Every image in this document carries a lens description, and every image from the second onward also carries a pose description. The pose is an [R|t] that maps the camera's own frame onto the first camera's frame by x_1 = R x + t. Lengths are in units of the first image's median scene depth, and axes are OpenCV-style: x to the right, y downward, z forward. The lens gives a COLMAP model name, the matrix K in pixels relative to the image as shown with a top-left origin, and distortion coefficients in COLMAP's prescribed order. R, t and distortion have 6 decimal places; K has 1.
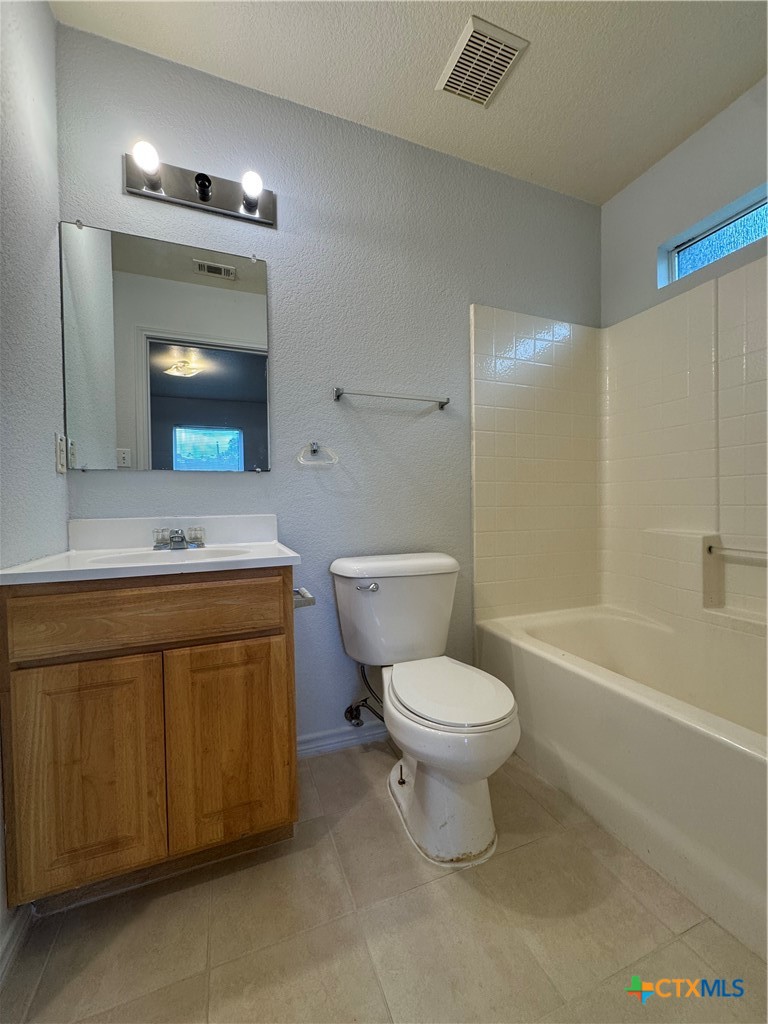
lens RADIAL K [[409.4, 0, 384.0], [0, 409.4, 512.0], [0, 0, 1]] dist [0.001920, 0.000164]
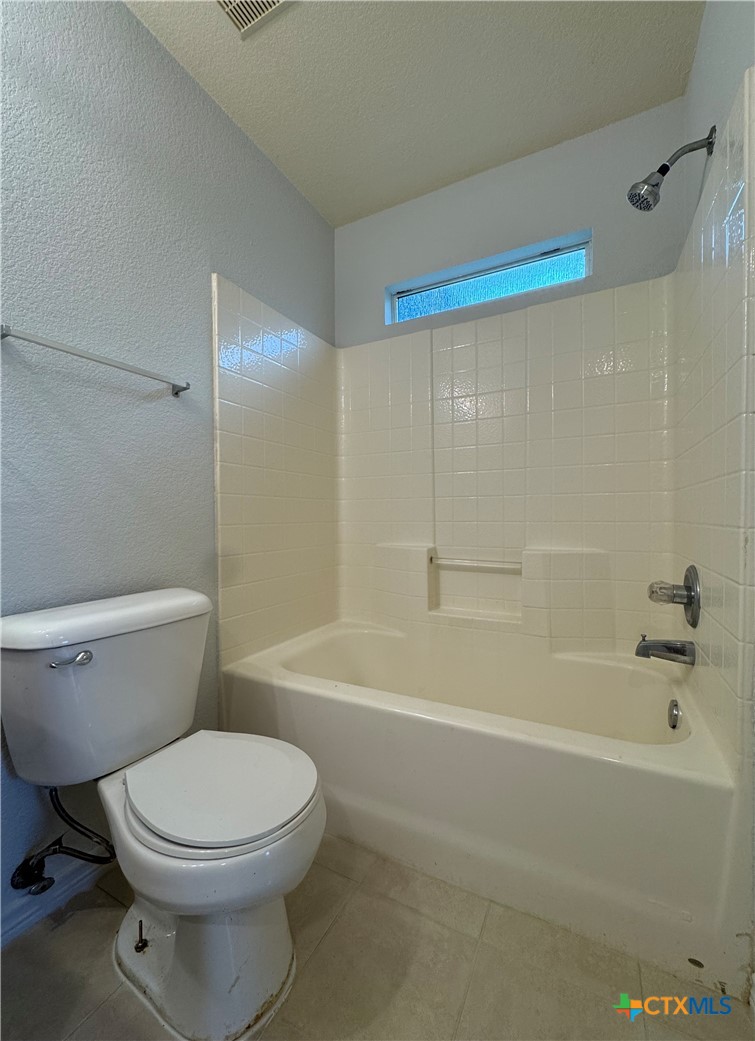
lens RADIAL K [[415.4, 0, 377.5], [0, 415.4, 520.5], [0, 0, 1]] dist [-0.001689, -0.000348]
pose [[0.753702, -0.004685, 0.657200, -0.086621], [0.014684, 0.999845, -0.009713, -0.010020], [-0.657053, 0.016971, 0.753654, 0.196602]]
